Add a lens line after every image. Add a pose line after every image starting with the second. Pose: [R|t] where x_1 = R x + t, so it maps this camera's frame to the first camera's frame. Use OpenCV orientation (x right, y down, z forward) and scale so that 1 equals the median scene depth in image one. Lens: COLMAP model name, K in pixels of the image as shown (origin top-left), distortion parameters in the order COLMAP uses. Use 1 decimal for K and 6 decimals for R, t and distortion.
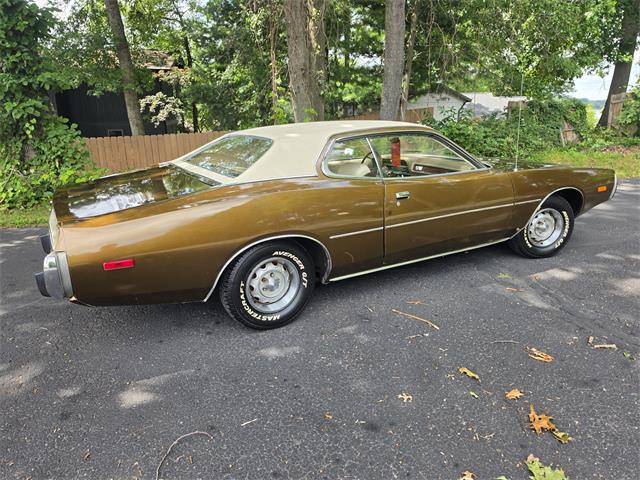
lens RADIAL K [[455.4, 0, 315.9], [0, 455.4, 220.0], [0, 0, 1]] dist [0.037236, -0.040946]
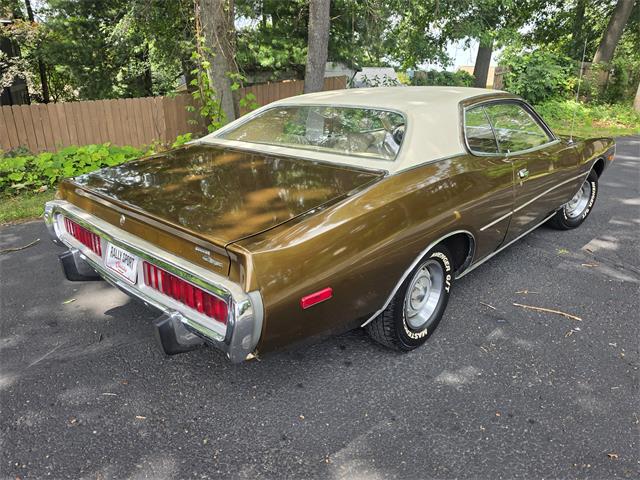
lens RADIAL K [[455.4, 0, 317.6], [0, 455.4, 240.4], [0, 0, 1]] dist [0.037236, -0.040946]
pose [[0.957005, -0.081871, 0.278277, -0.135479], [0.052737, 0.992462, 0.110625, -0.013905], [-0.285236, -0.091194, 0.954109, 0.082155]]
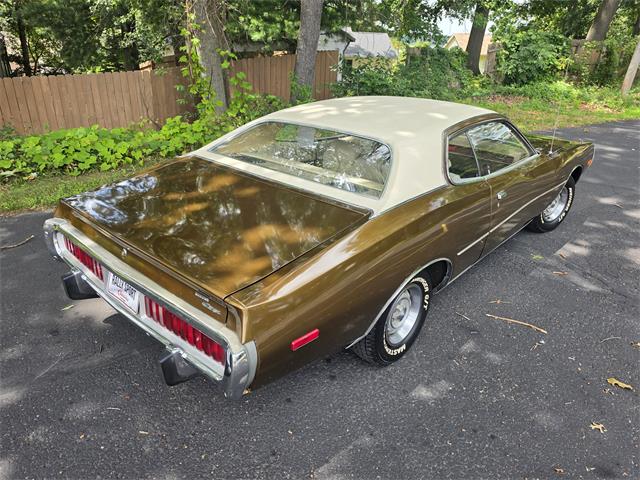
lens RADIAL K [[455.4, 0, 322.3], [0, 455.4, 242.3], [0, 0, 1]] dist [0.037236, -0.040946]
pose [[0.948299, -0.086564, 0.305344, -0.137654], [0.029556, 0.981991, 0.186599, -0.044718], [-0.315998, -0.167927, 0.933780, 0.071178]]
